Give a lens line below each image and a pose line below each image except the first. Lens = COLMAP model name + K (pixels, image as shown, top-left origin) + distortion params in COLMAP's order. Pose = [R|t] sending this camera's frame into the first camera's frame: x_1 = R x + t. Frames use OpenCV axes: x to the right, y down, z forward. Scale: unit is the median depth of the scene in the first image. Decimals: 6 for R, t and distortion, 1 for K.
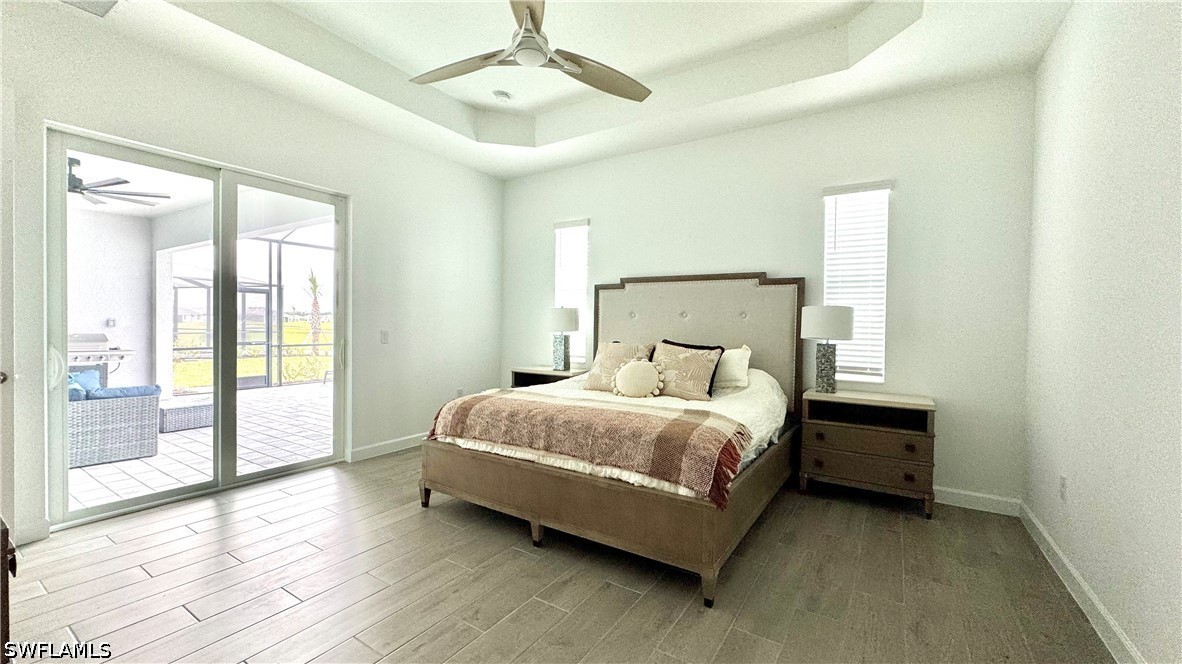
lens RADIAL K [[468.3, 0, 589.6], [0, 468.3, 330.1], [0, 0, 1]] dist [0.001472, 0.000189]
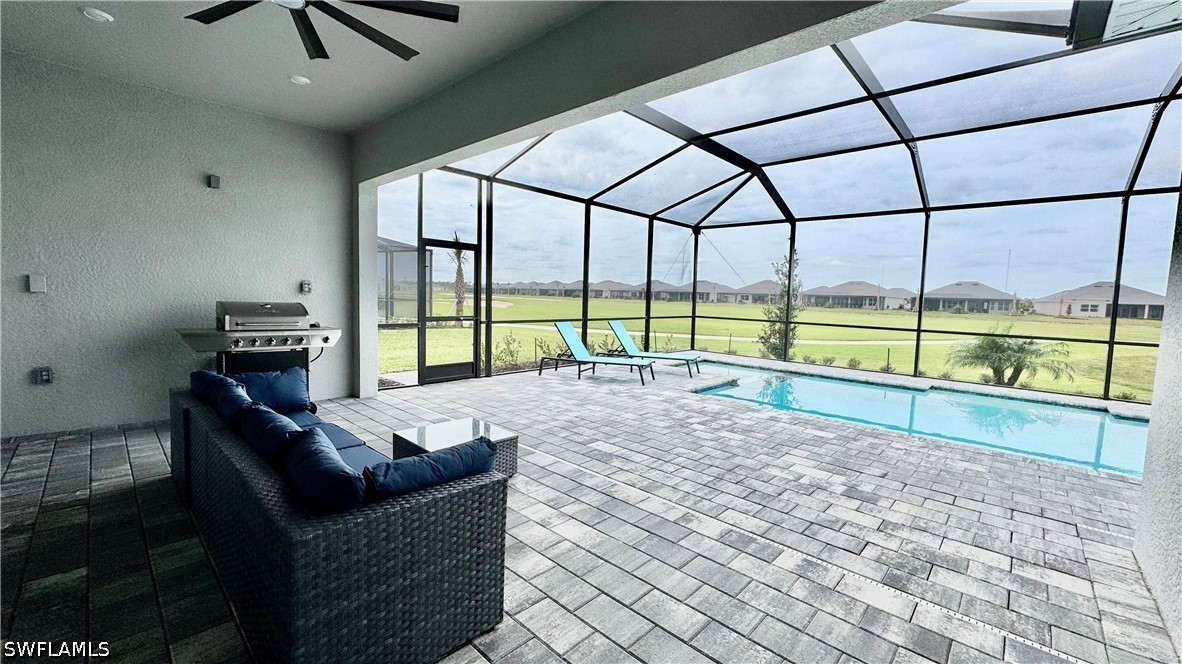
lens RADIAL K [[468.3, 0, 597.0], [0, 468.3, 334.1], [0, 0, 1]] dist [0.001472, 0.000189]
pose [[0.985187, 0.033750, -0.168129, -0.457350], [-0.022475, 0.997396, 0.068521, -0.003129], [0.170004, -0.063728, 0.983381, 0.371953]]
